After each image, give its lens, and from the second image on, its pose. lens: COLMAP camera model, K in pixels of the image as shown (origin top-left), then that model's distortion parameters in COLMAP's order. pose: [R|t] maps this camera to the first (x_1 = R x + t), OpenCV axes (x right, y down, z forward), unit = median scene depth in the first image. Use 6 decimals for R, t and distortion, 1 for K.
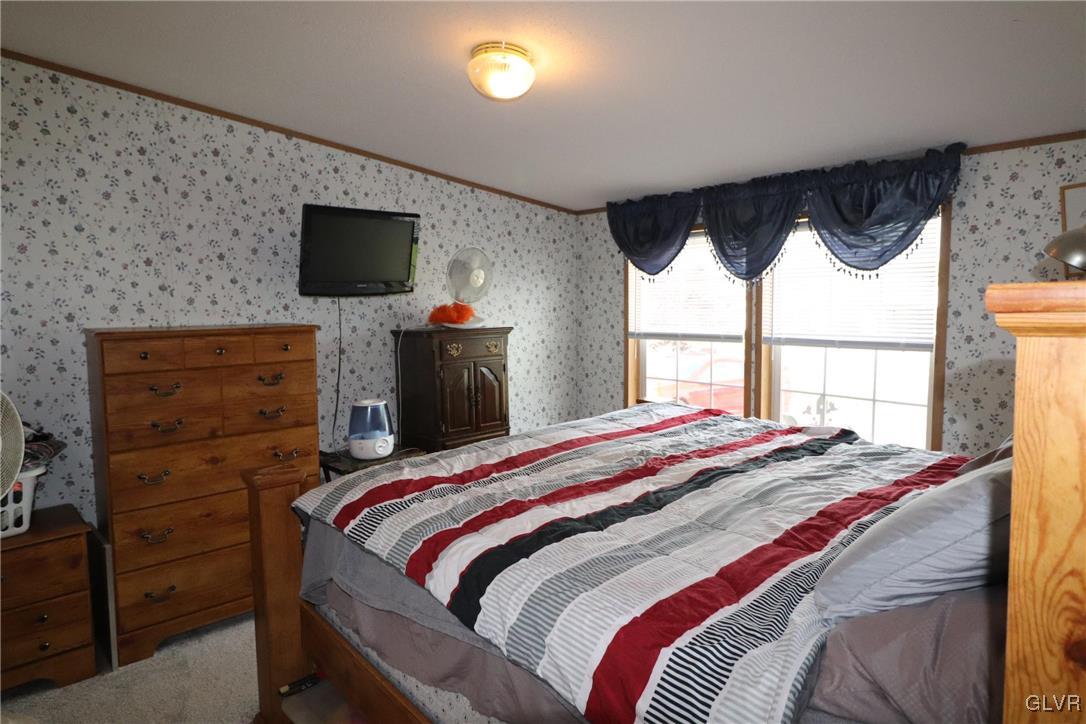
lens RADIAL K [[623.7, 0, 542.9], [0, 623.7, 358.2], [0, 0, 1]] dist [0.001839, -0.010967]
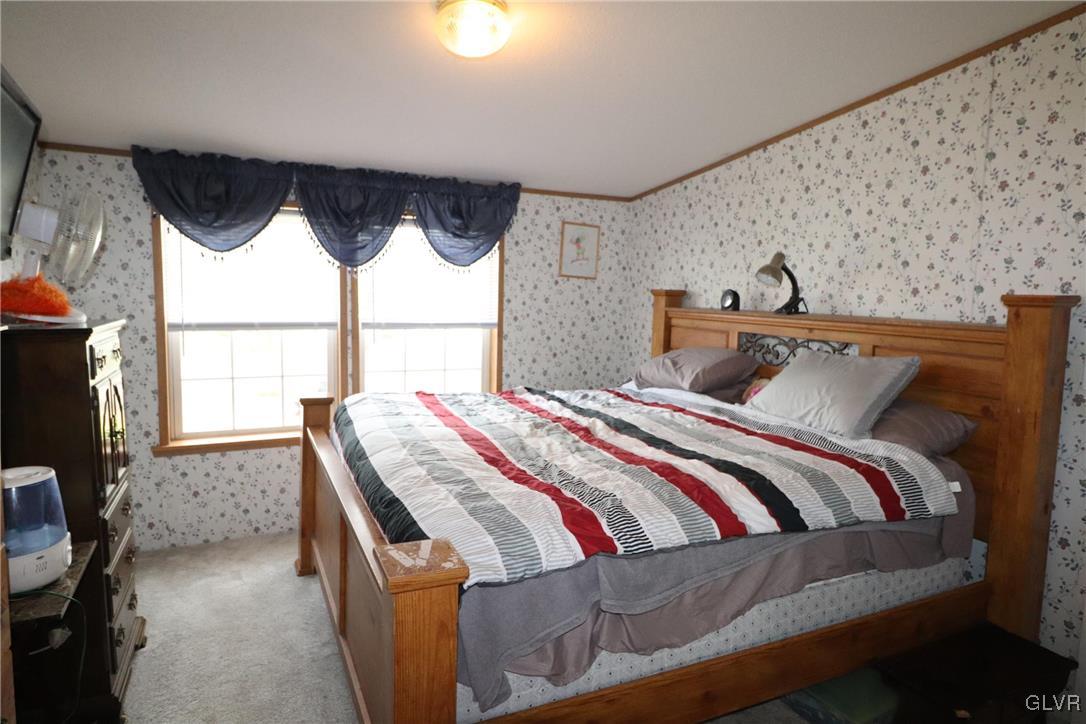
lens RADIAL K [[623.7, 0, 540.6], [0, 623.7, 361.0], [0, 0, 1]] dist [0.001839, -0.010967]
pose [[0.297931, -0.087329, 0.950585, -0.555343], [0.062777, 0.995443, 0.071775, -0.026292], [-0.952521, 0.038291, 0.302055, 0.402594]]
